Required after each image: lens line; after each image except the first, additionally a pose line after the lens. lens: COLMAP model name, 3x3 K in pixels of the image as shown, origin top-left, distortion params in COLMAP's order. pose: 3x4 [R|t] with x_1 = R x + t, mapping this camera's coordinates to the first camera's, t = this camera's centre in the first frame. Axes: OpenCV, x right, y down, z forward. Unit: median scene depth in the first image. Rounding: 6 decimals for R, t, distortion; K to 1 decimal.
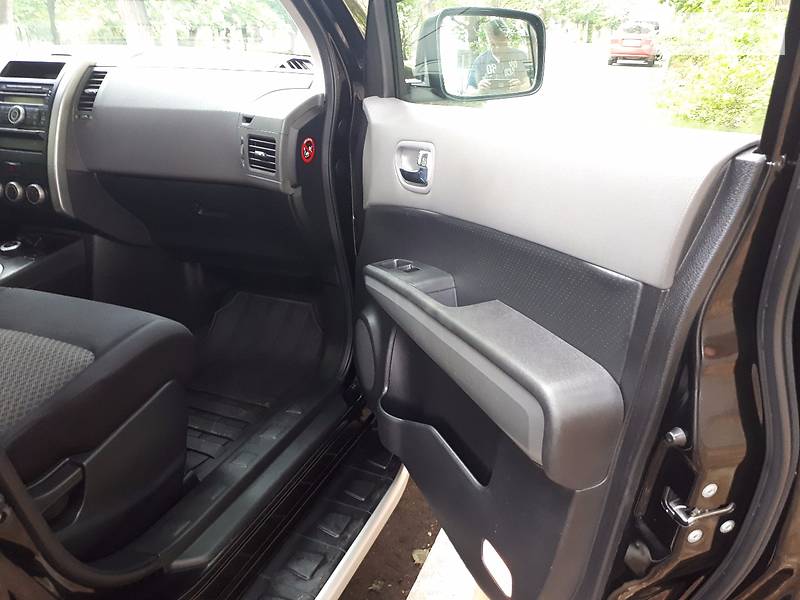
lens RADIAL K [[622.7, 0, 400.6], [0, 622.7, 296.8], [0, 0, 1]] dist [-0.002937, -0.005691]
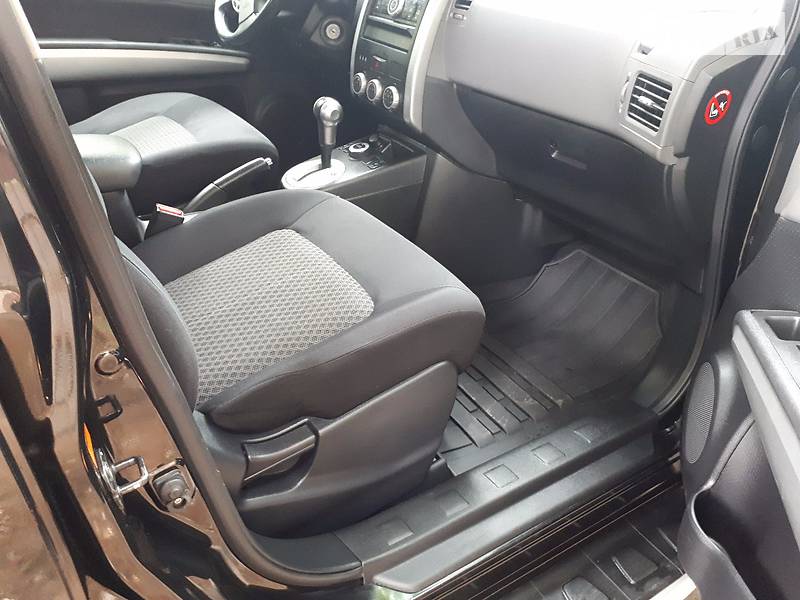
lens RADIAL K [[626.6, 0, 428.1], [0, 626.6, 298.7], [0, 0, 1]] dist [0.040838, -0.002549]
pose [[0.830808, 0.324007, -0.452523, -0.029253], [-0.260143, 0.944860, 0.198912, -0.091954], [0.492019, -0.047537, 0.869286, 0.224866]]
